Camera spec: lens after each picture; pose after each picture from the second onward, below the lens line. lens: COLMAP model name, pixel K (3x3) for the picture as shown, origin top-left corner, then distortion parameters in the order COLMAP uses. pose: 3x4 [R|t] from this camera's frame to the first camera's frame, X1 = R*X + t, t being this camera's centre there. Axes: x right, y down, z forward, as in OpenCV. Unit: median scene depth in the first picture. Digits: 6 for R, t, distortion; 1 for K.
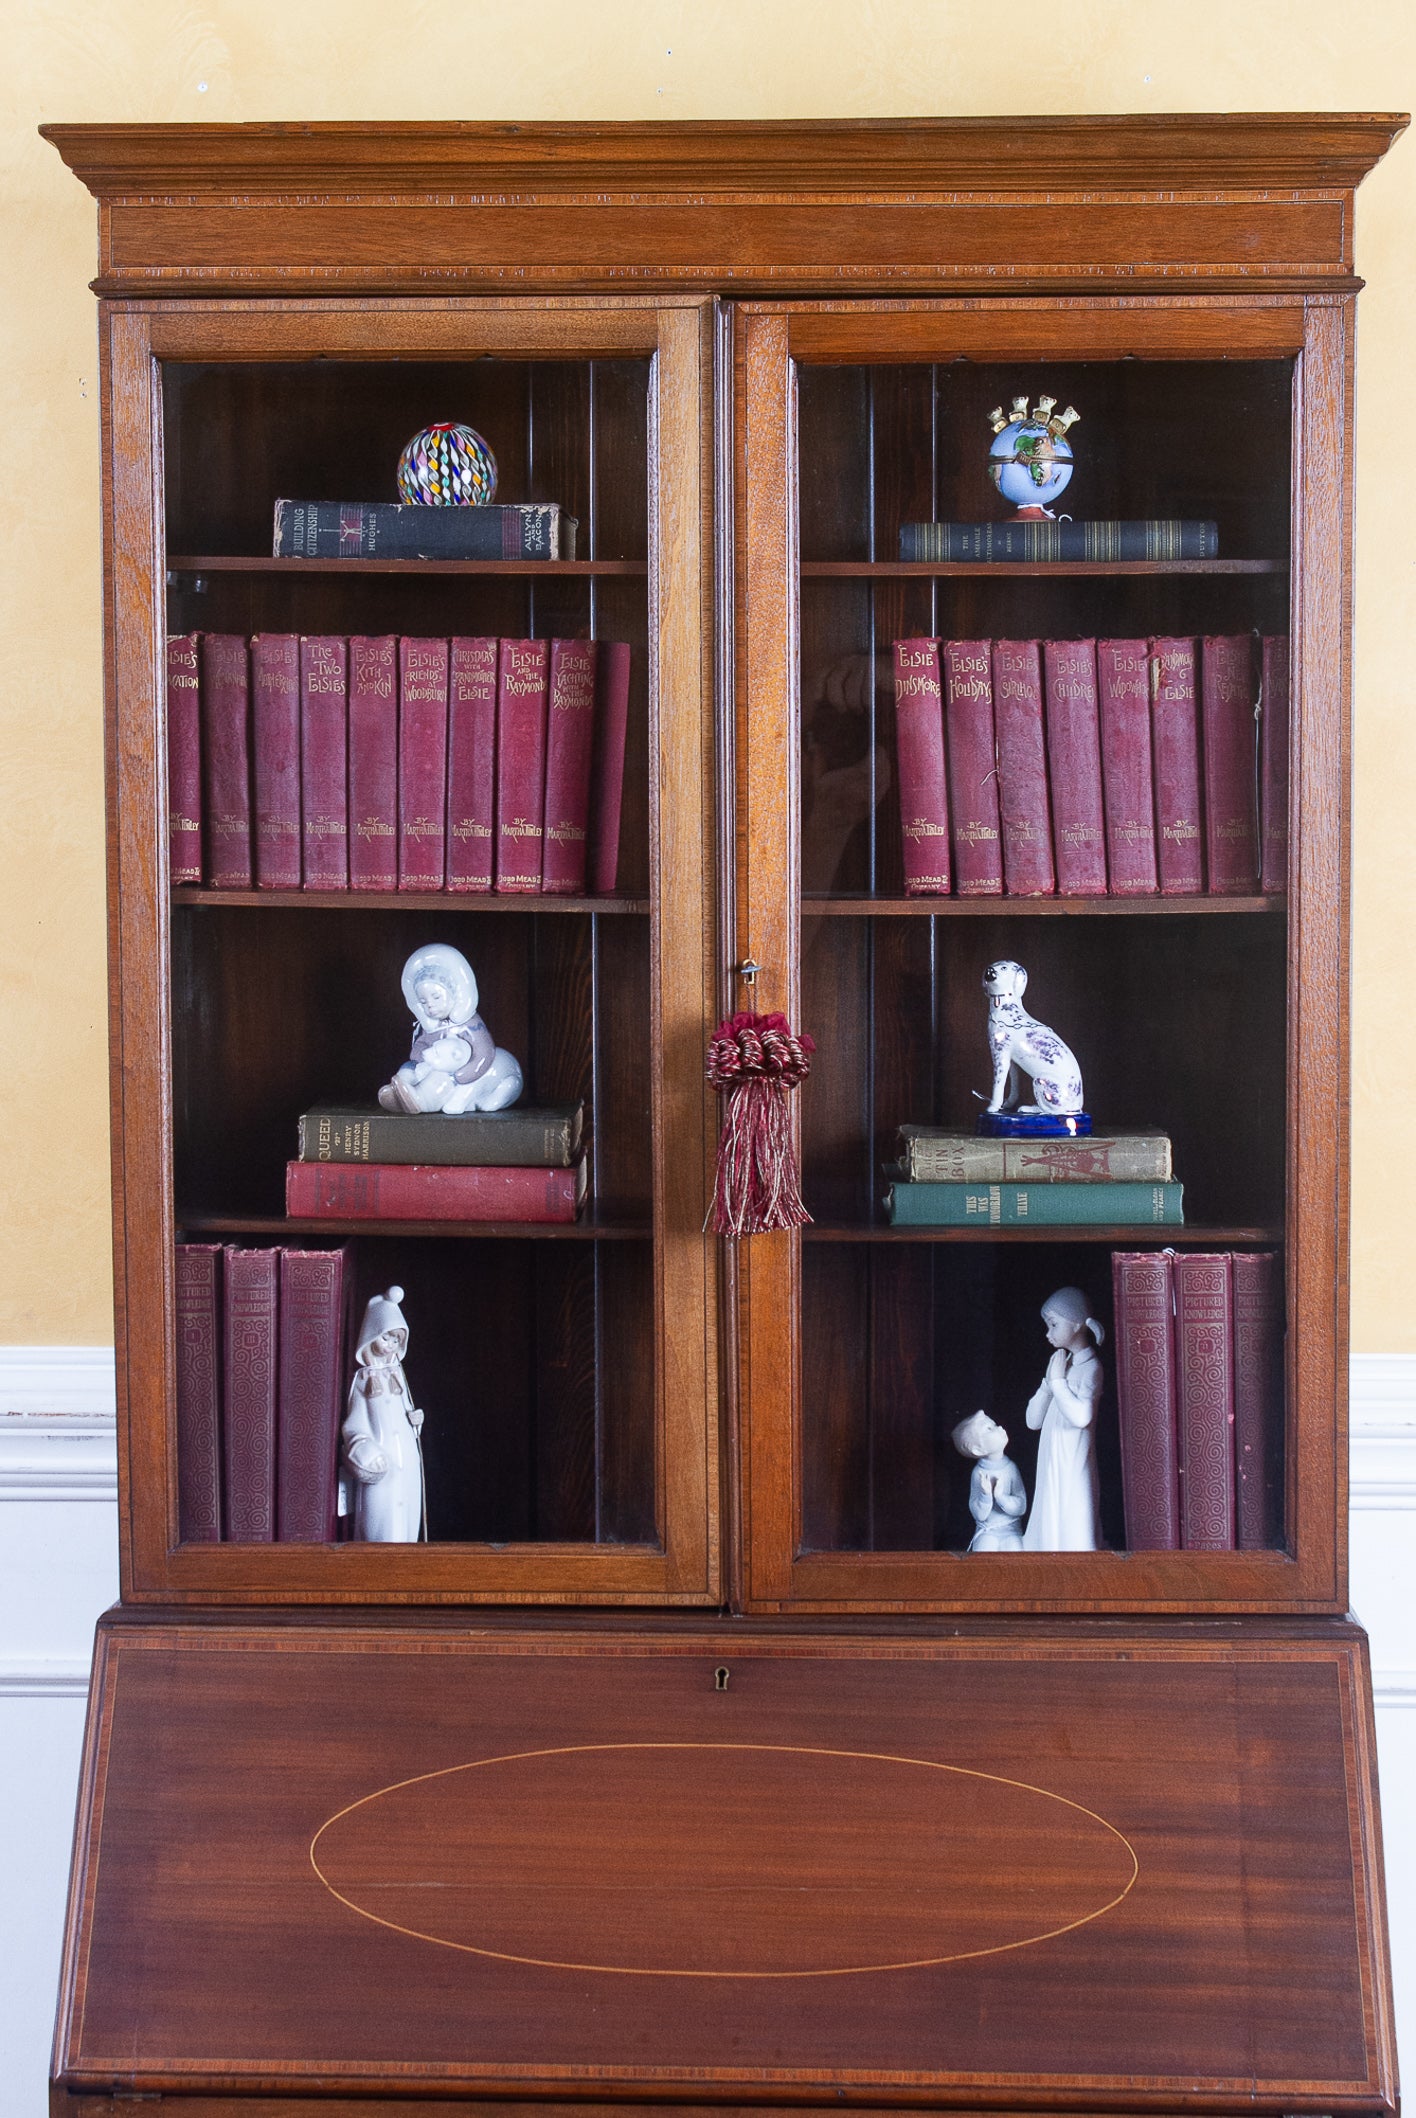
lens RADIAL K [[3998.3, 0, 708.0], [0, 3998.3, 1059.0], [0, 0, 1]] dist [-0.013081, -0.025903]
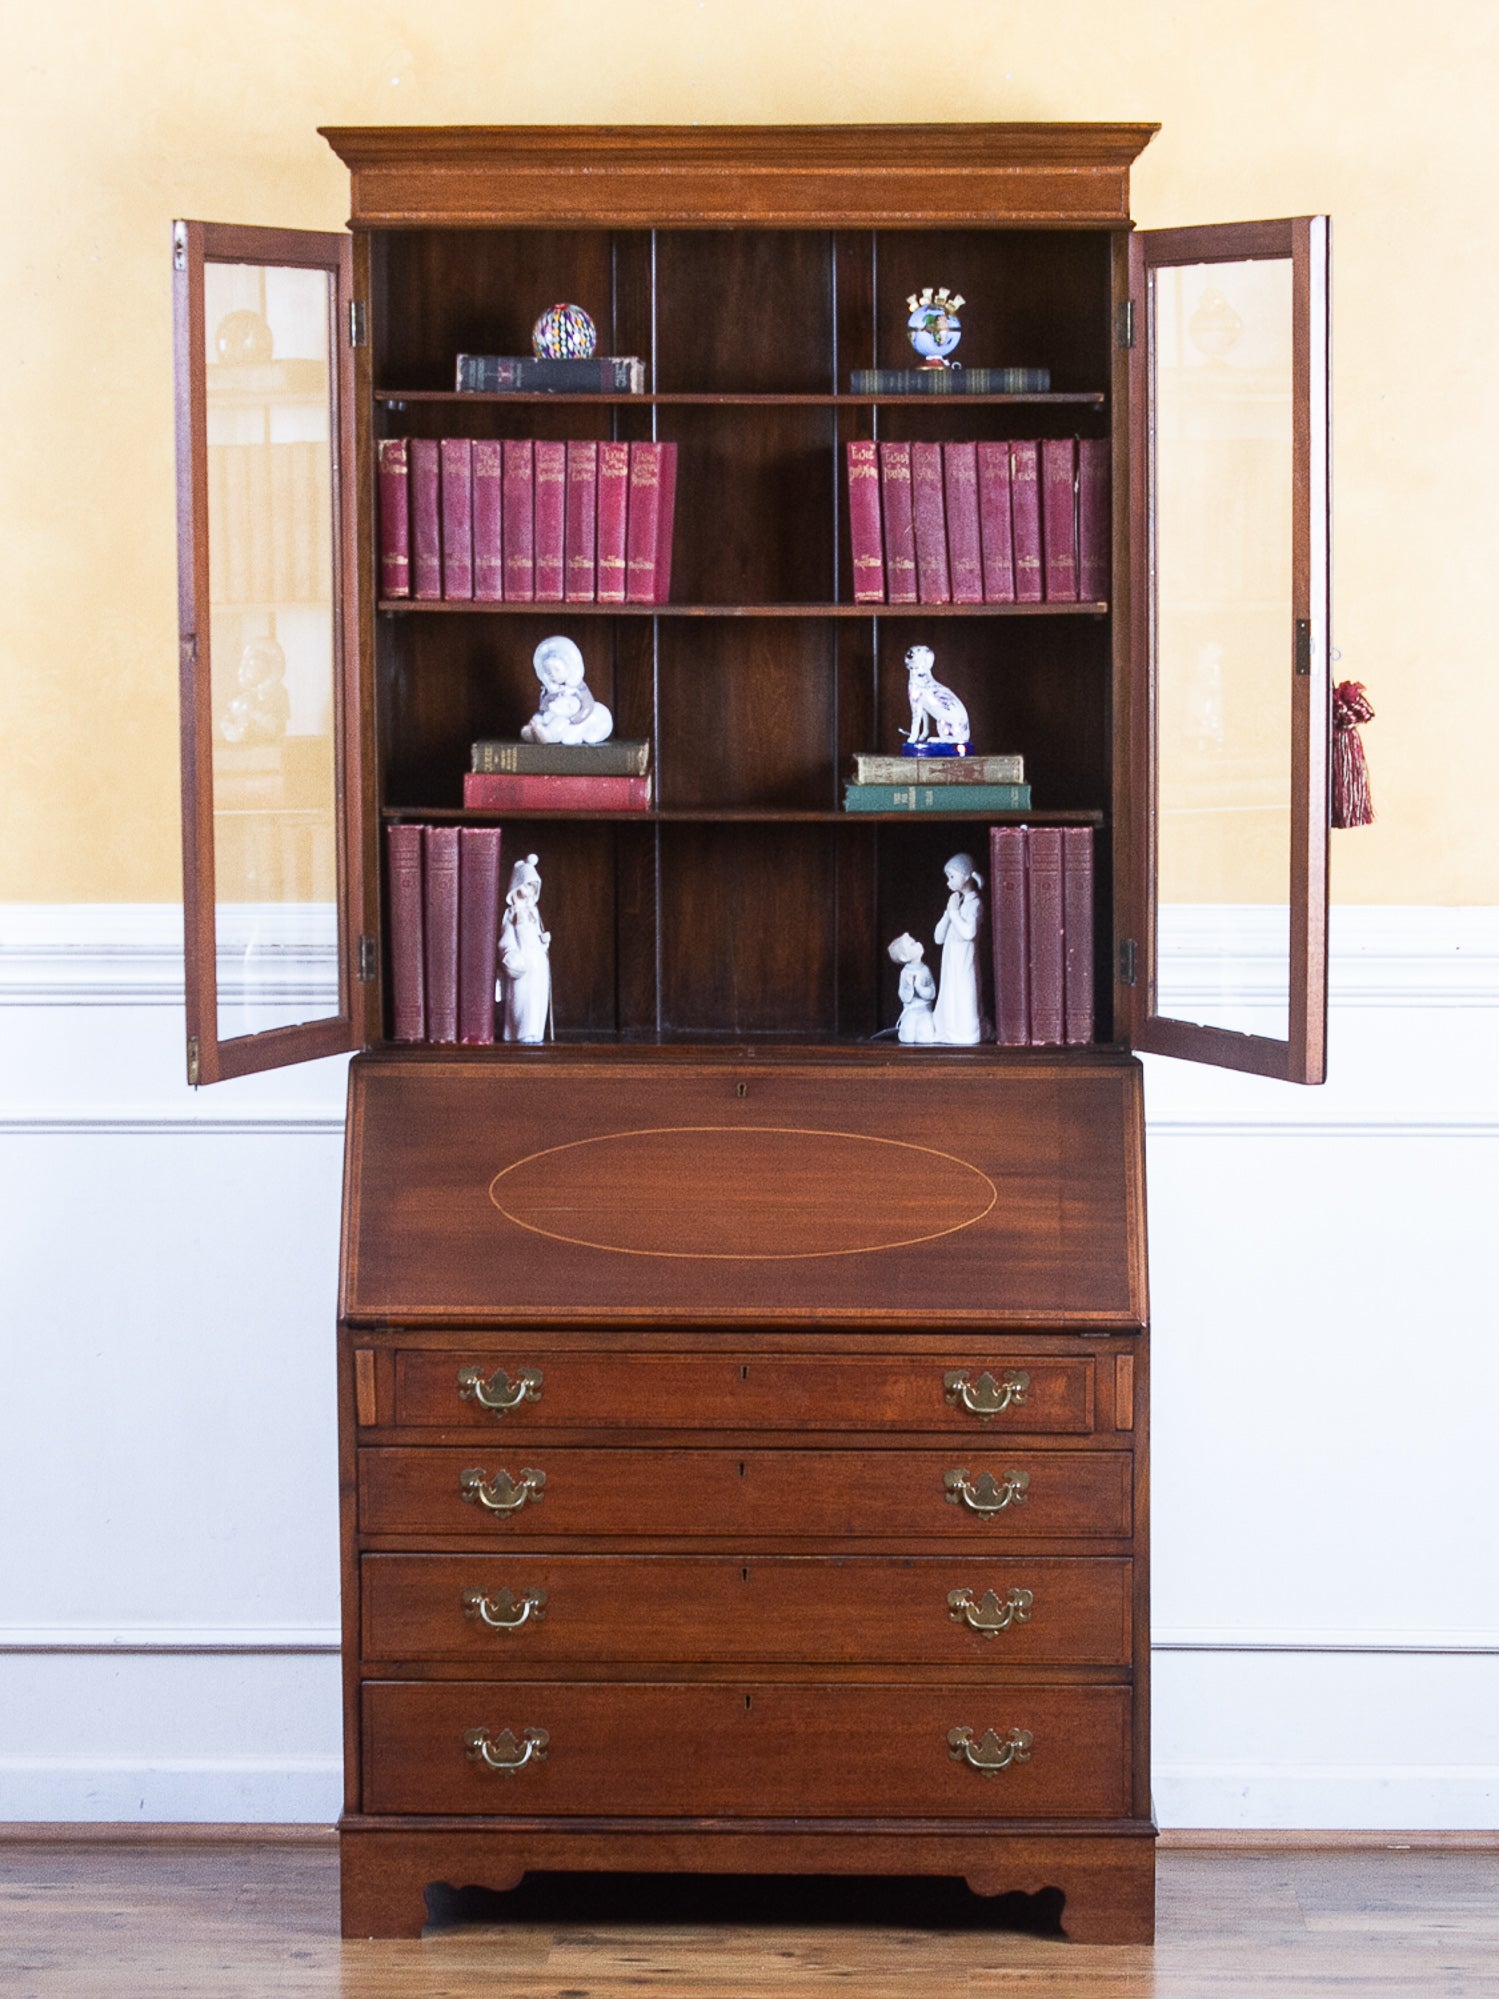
lens RADIAL K [[5705.1, 0, 749.5], [0, 5705.1, 999.5], [0, 0, 1]] dist [-0.065564, 1.160275]
pose [[0.999877, -0.003078, 0.015384, -0.028450], [0.002810, 0.999845, 0.017388, 0.077937], [-0.015436, -0.017343, 0.999730, -1.286146]]
